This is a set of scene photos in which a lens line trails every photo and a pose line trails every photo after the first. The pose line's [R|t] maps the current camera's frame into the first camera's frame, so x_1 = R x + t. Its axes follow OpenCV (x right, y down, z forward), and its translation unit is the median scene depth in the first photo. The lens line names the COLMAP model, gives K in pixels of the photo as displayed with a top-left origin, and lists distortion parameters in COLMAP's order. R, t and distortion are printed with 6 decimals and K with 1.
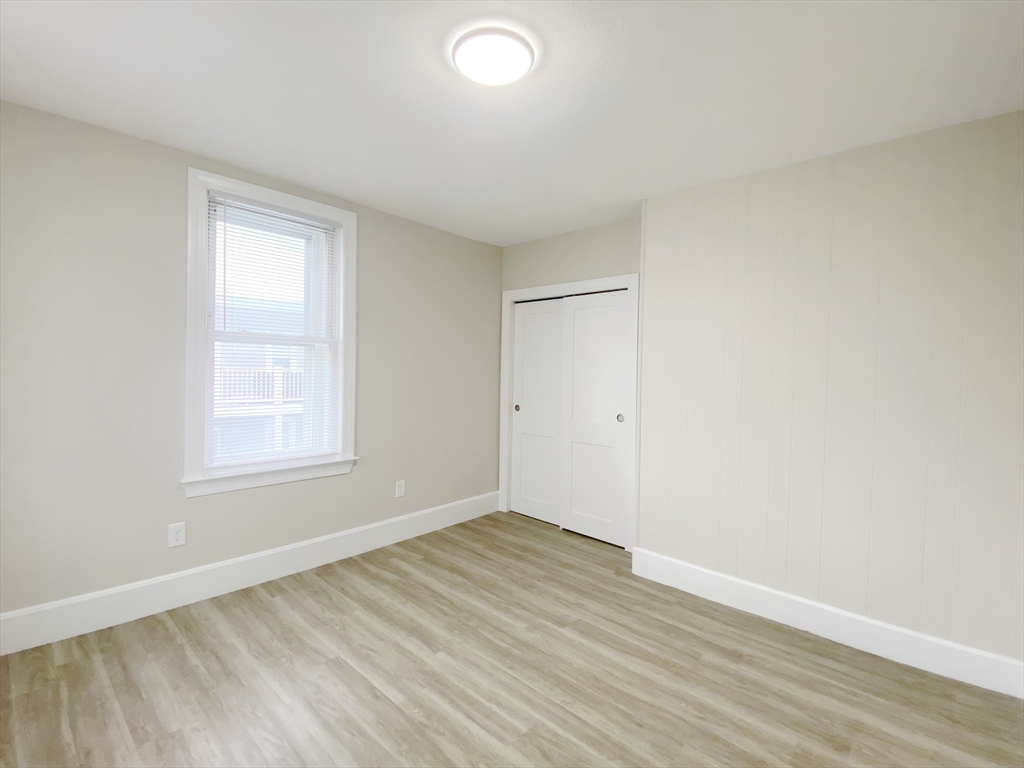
lens RADIAL K [[480.3, 0, 507.6], [0, 480.3, 376.1], [0, 0, 1]] dist [0.035310, -0.029499]
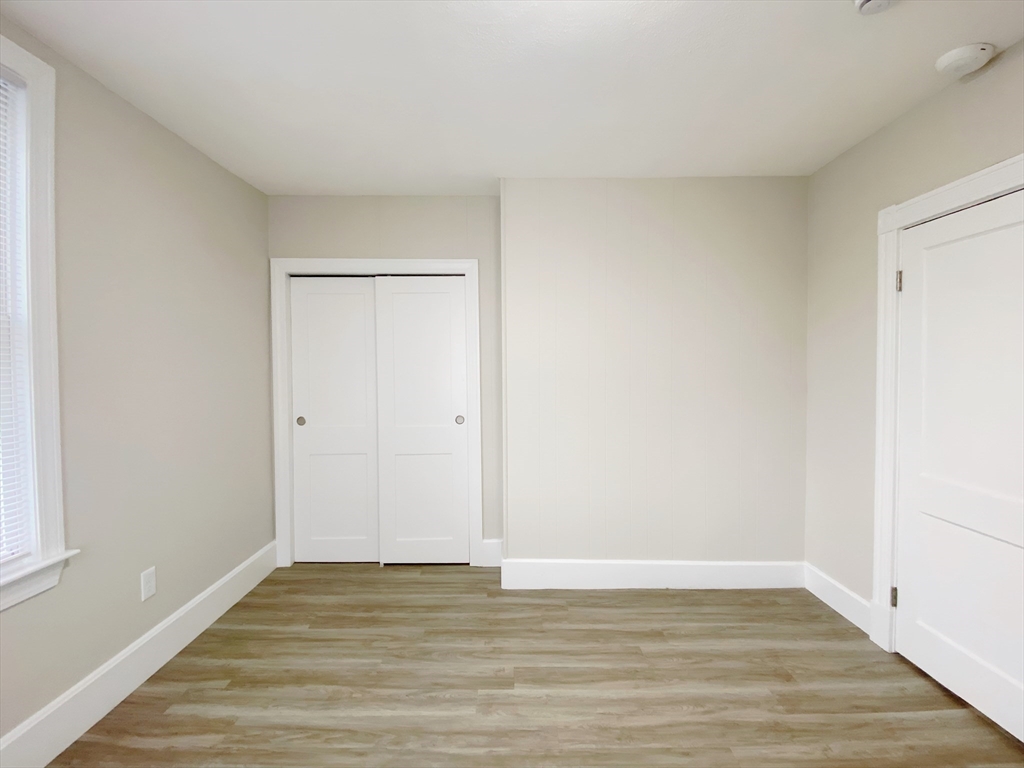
lens RADIAL K [[480.3, 0, 507.6], [0, 480.3, 376.1], [0, 0, 1]] dist [0.035310, -0.029499]
pose [[0.733459, -0.042103, 0.678428, -0.348323], [0.032326, 0.999111, 0.027057, -0.016709], [-0.678964, 0.002086, 0.734168, 0.343760]]
